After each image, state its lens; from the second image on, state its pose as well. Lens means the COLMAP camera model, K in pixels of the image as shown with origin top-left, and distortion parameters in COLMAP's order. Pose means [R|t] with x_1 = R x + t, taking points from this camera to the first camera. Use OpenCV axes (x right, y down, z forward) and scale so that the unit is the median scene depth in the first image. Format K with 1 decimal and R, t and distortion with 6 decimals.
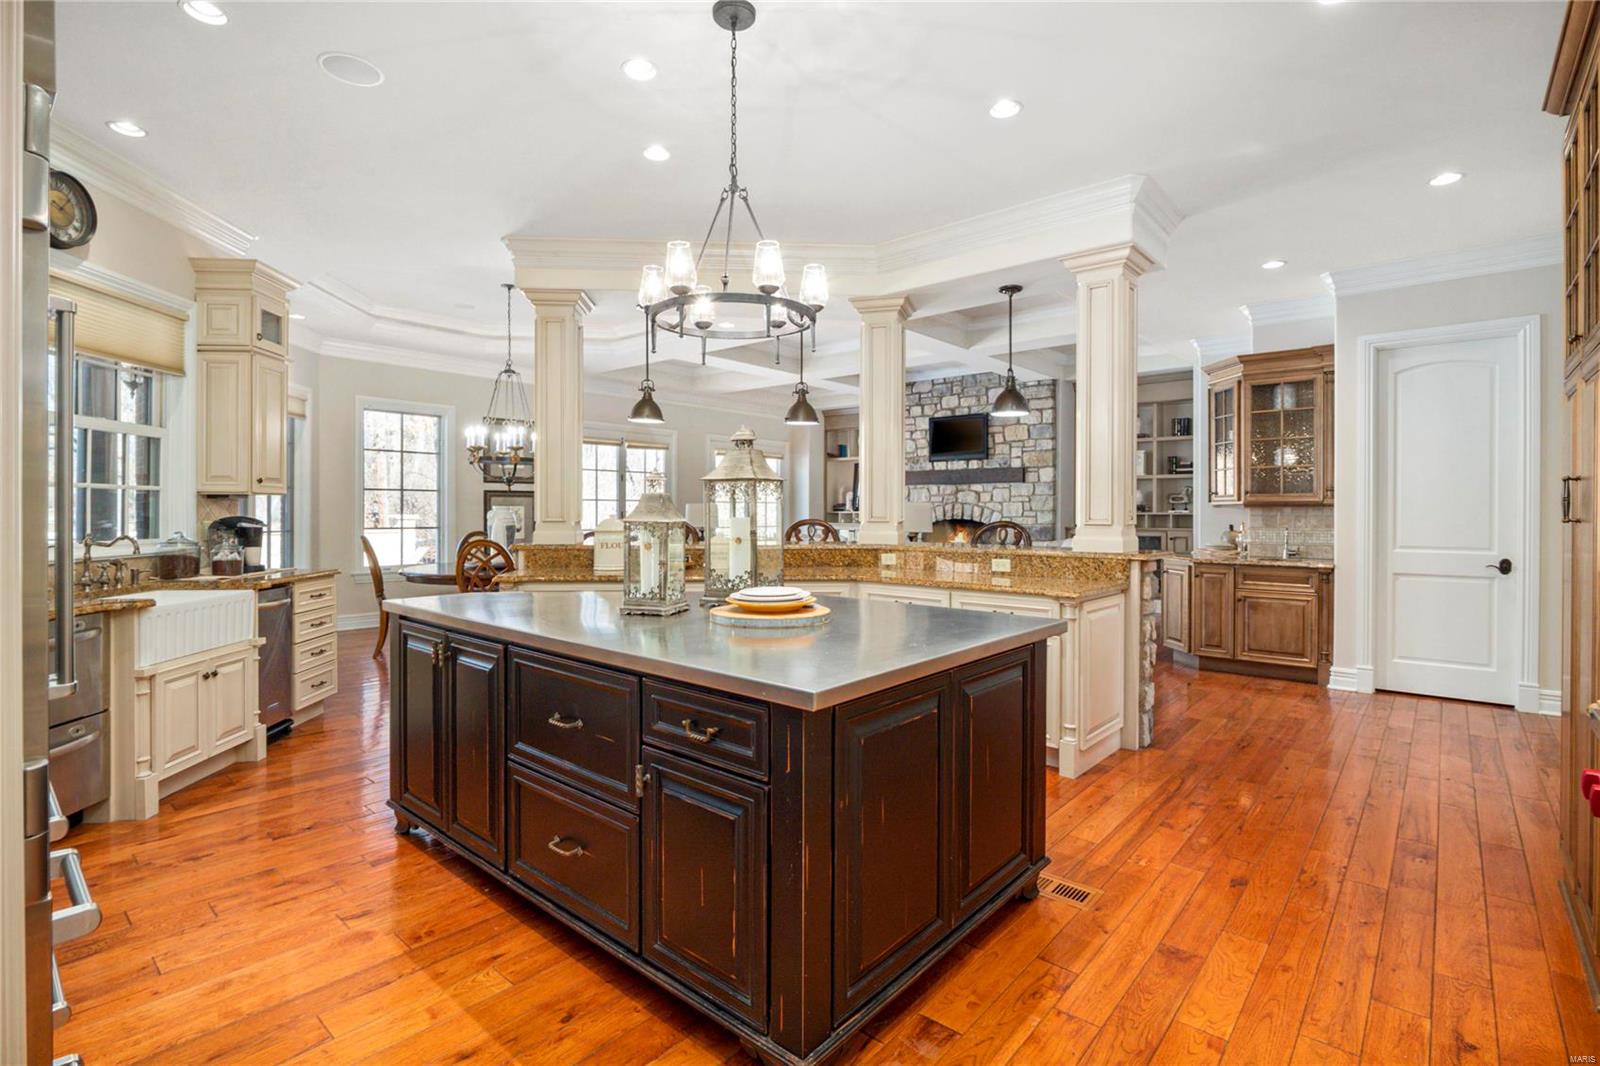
lens RADIAL K [[756.8, 0, 799.8], [0, 756.8, 518.7], [0, 0, 1]] dist [-0.020736, -0.000466]
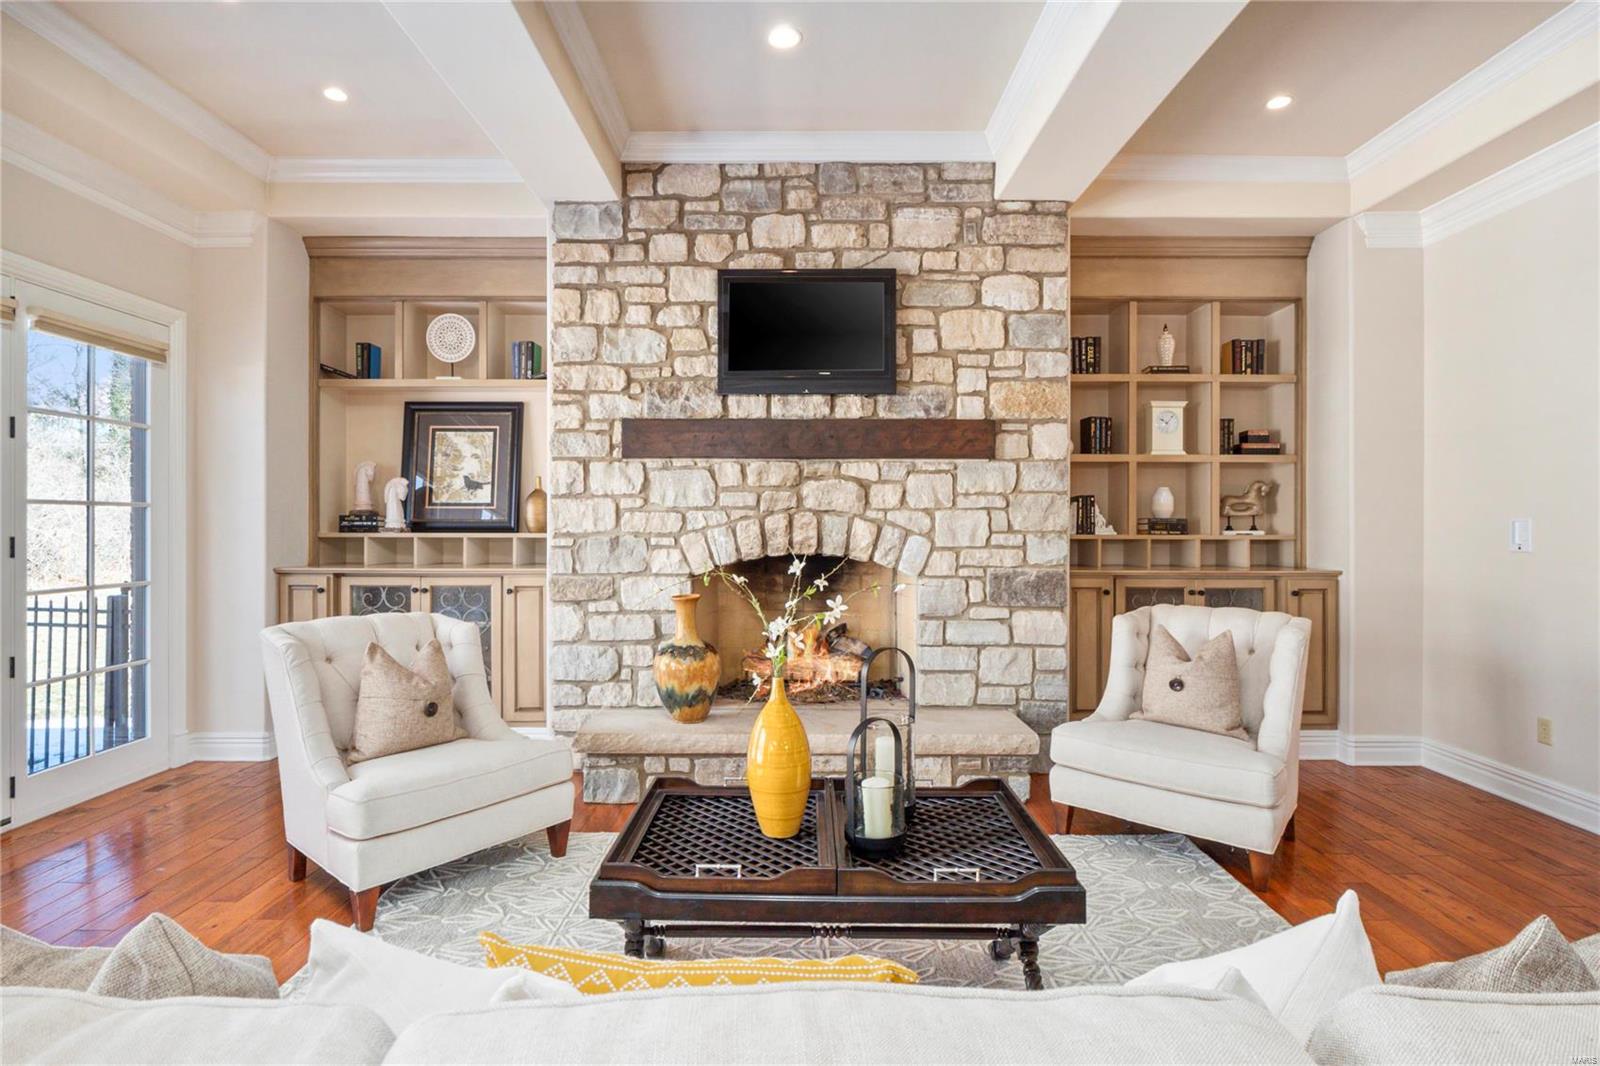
lens RADIAL K [[847.3, 0, 796.4], [0, 847.3, 531.7], [0, 0, 1]] dist [-0.000135, -0.000016]
pose [[0.763067, -0.003724, 0.646309, -0.057847], [0.007313, 0.999969, -0.002872, -0.009570], [-0.646278, 0.006918, 0.763071, 0.691344]]
